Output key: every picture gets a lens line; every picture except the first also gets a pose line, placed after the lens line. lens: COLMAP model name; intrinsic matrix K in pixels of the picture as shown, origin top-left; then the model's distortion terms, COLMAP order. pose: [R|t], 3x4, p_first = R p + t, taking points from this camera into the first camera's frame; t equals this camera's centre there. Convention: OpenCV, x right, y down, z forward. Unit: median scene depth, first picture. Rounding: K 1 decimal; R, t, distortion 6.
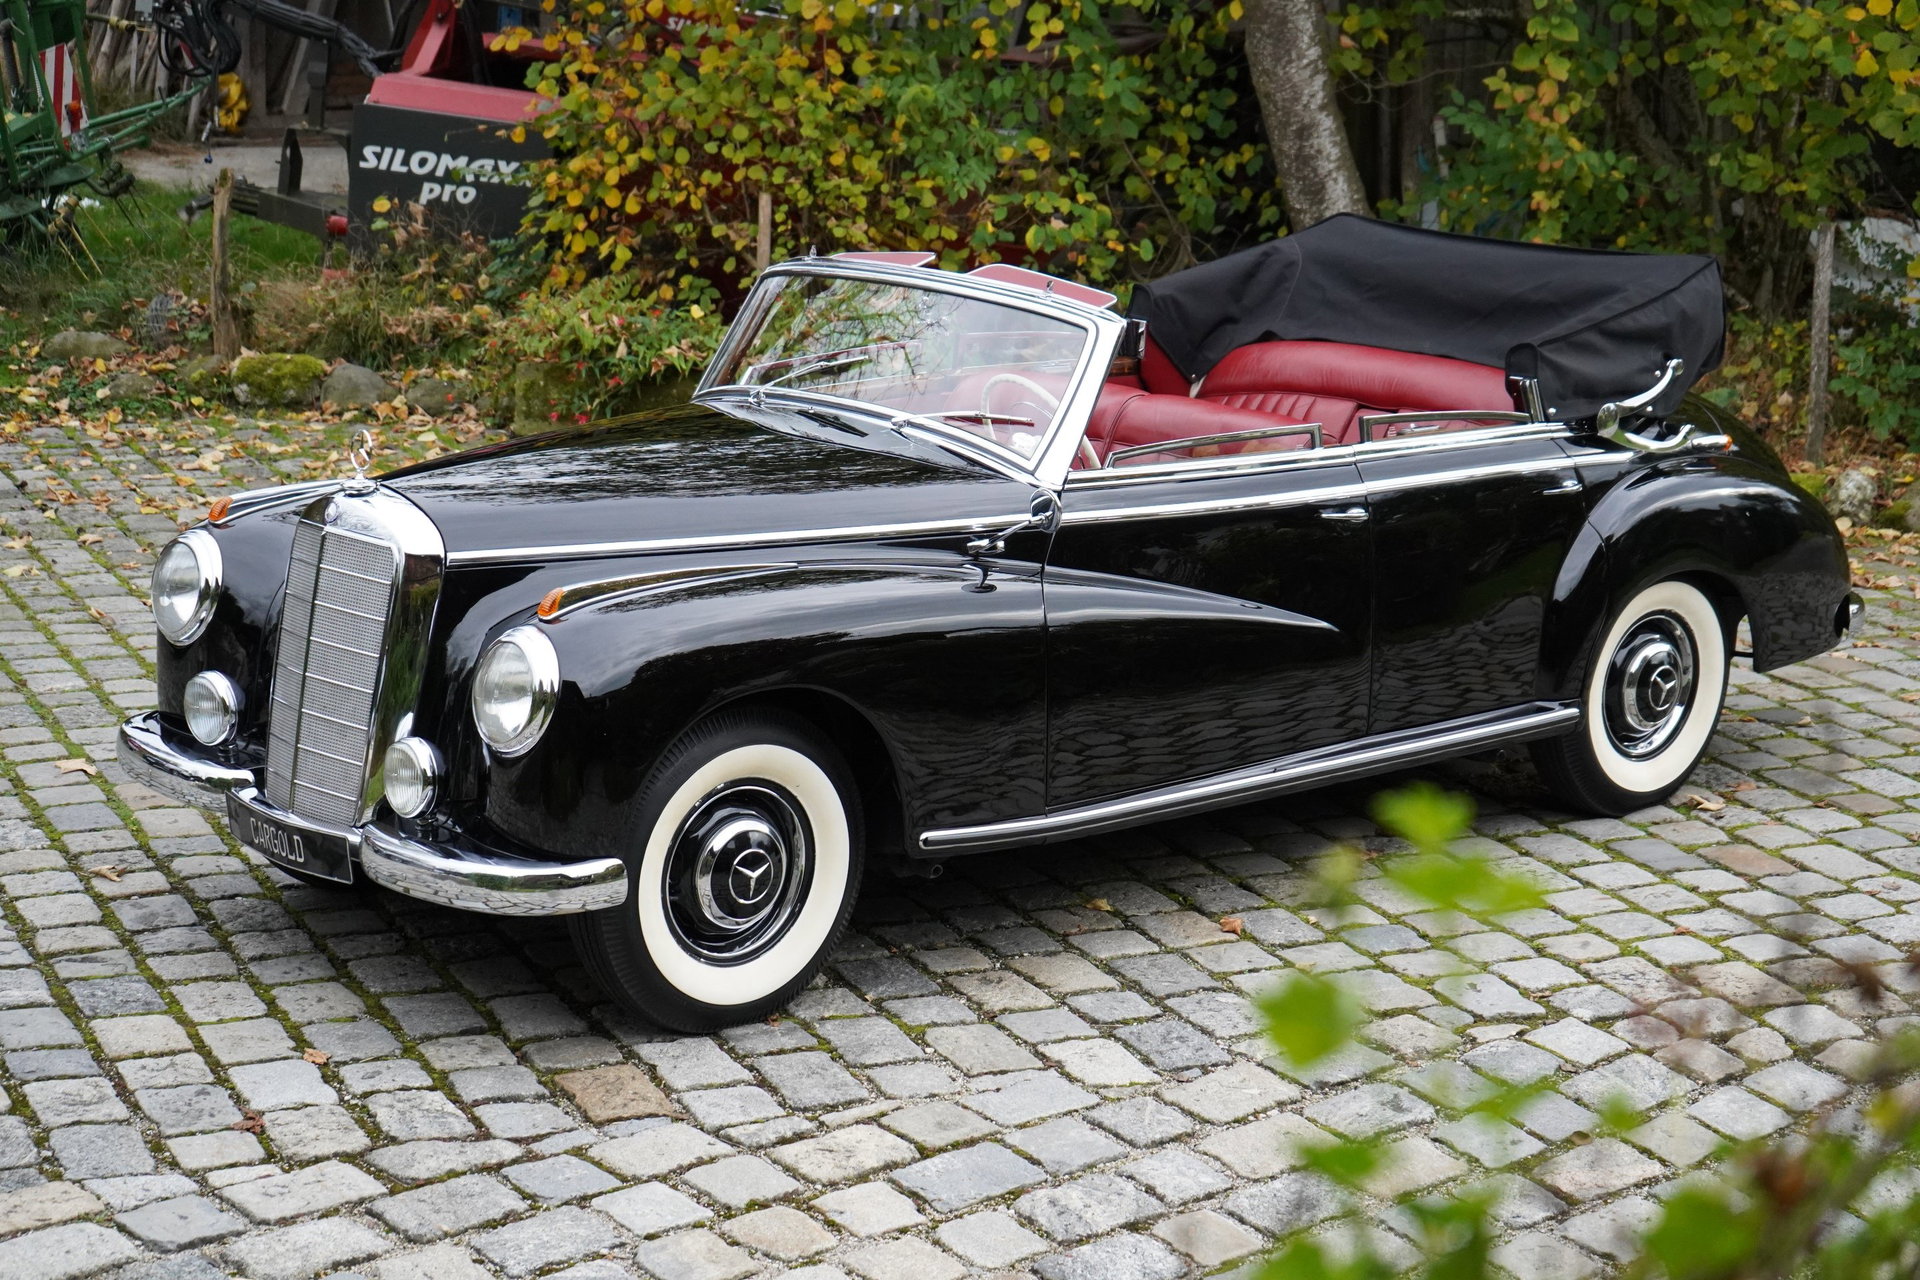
lens RADIAL K [[3620.0, 0, 969.1], [0, 3620.0, 641.5], [0, 0, 1]] dist [-0.045228, 0.000000]
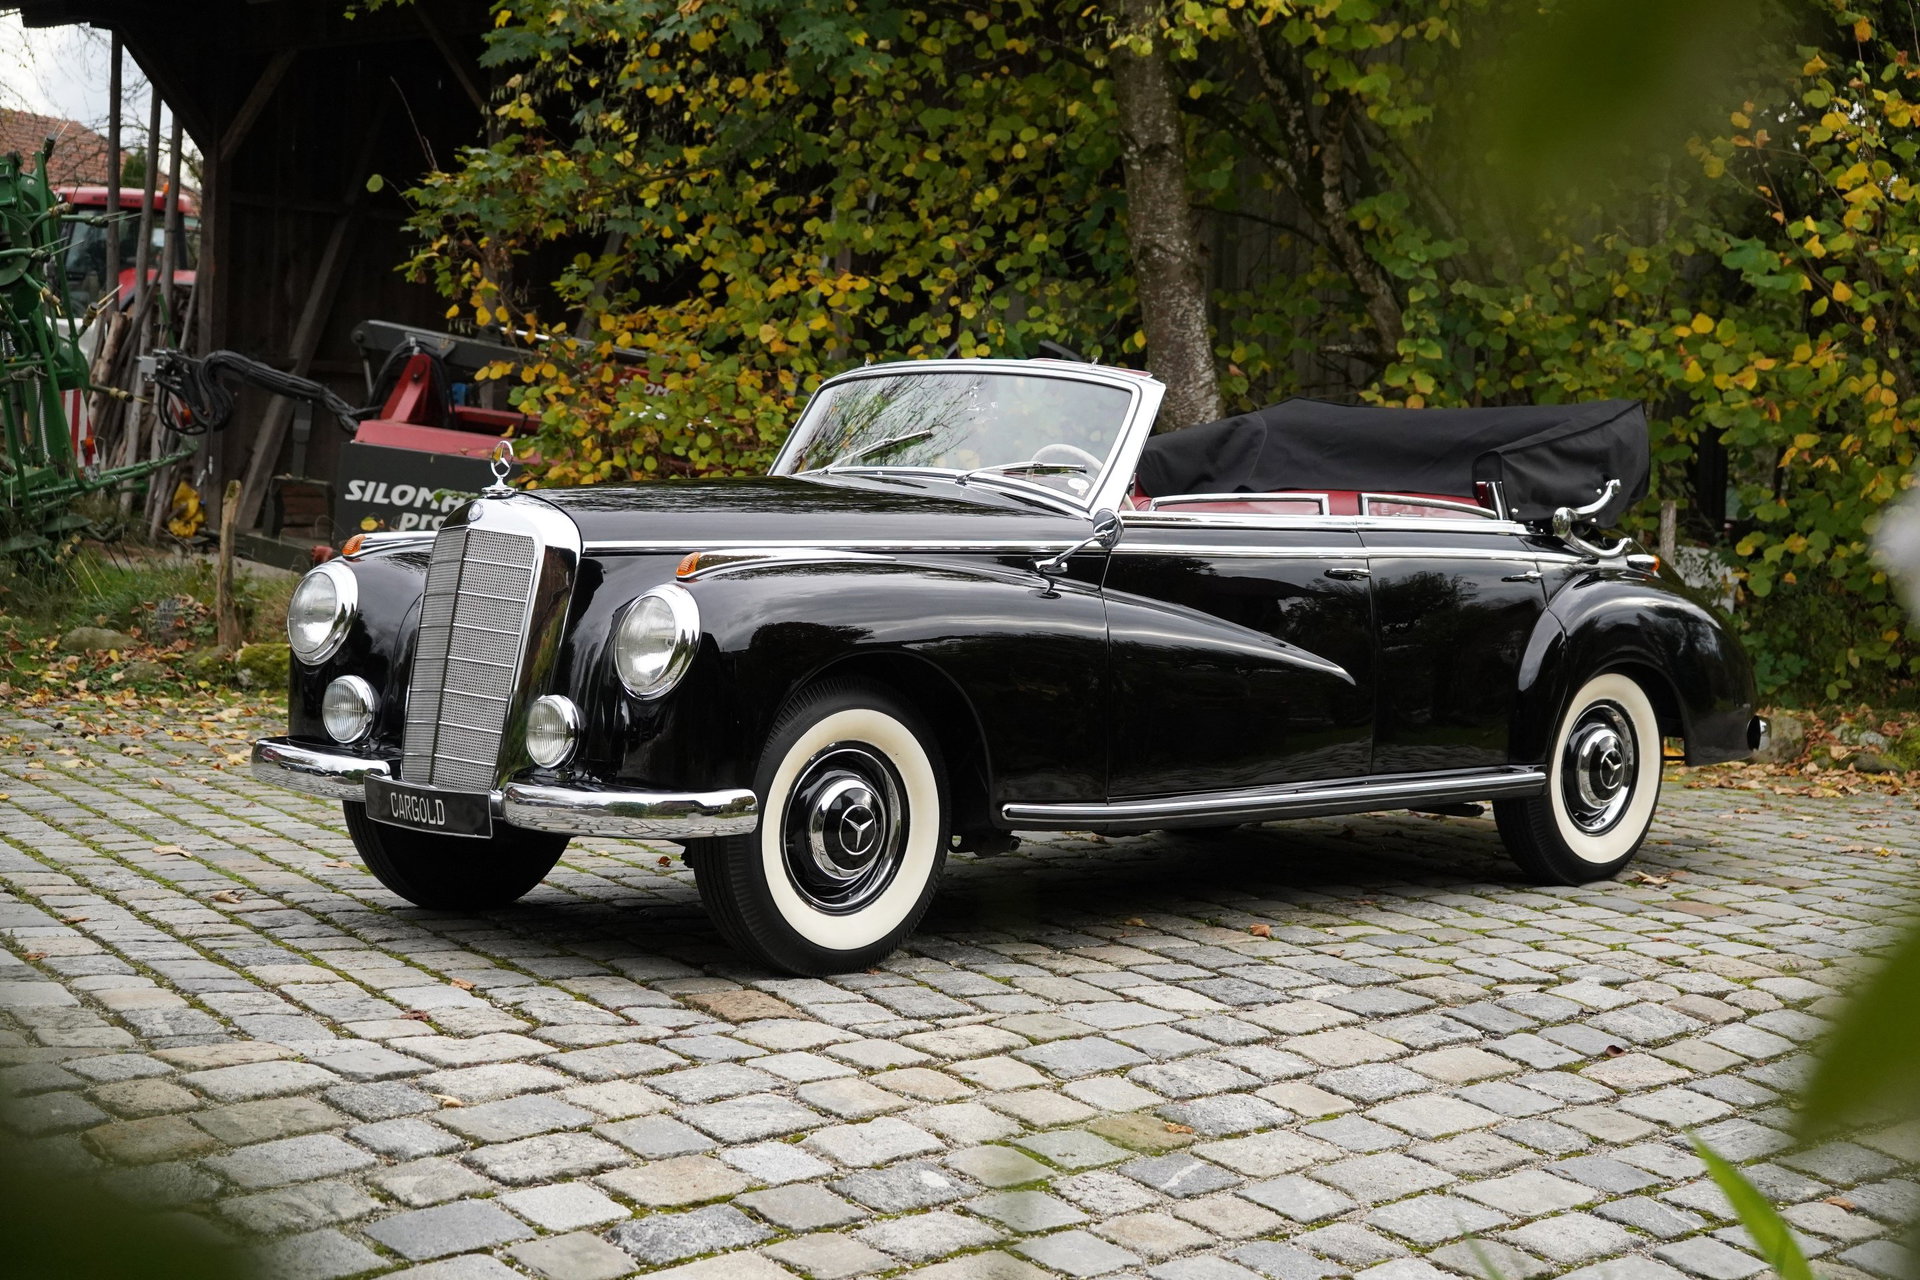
lens RADIAL K [[3243.9, 0, 963.0], [0, 3243.9, 625.0], [0, 0, 1]] dist [-0.028867, 0.000000]
pose [[0.998273, 0.005463, 0.058484, -0.071676], [0.003881, 0.987353, -0.158488, 0.132957], [-0.058610, 0.158441, 0.985627, 0.010556]]
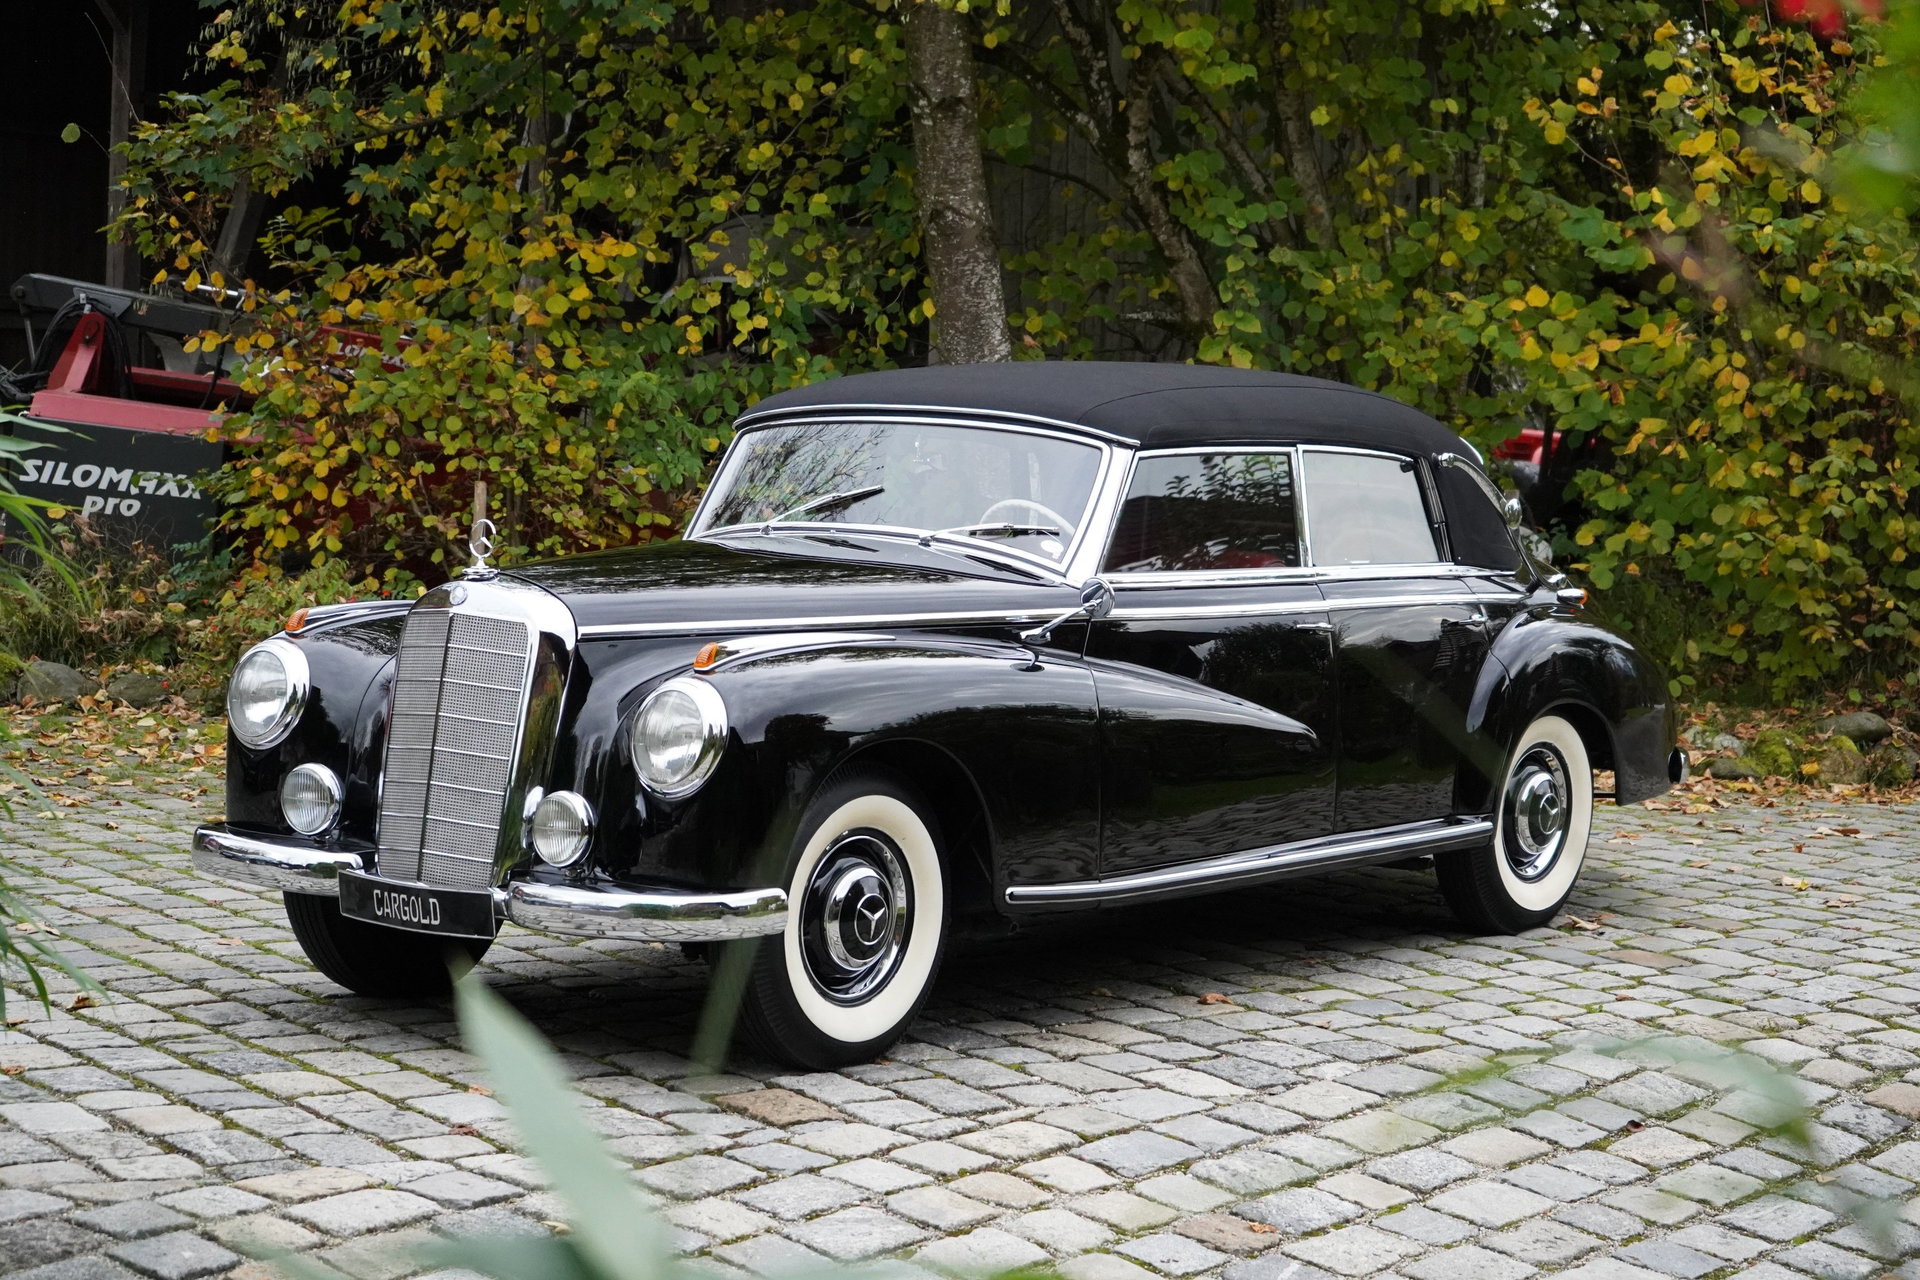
lens RADIAL K [[3754.9, 0, 957.2], [0, 3754.9, 654.9], [0, 0, 1]] dist [-0.063443, 0.000000]
pose [[0.984210, -0.008967, 0.176776, -0.192535], [0.031516, 0.991635, -0.125164, 0.105842], [-0.174175, 0.128758, 0.976260, -0.087973]]
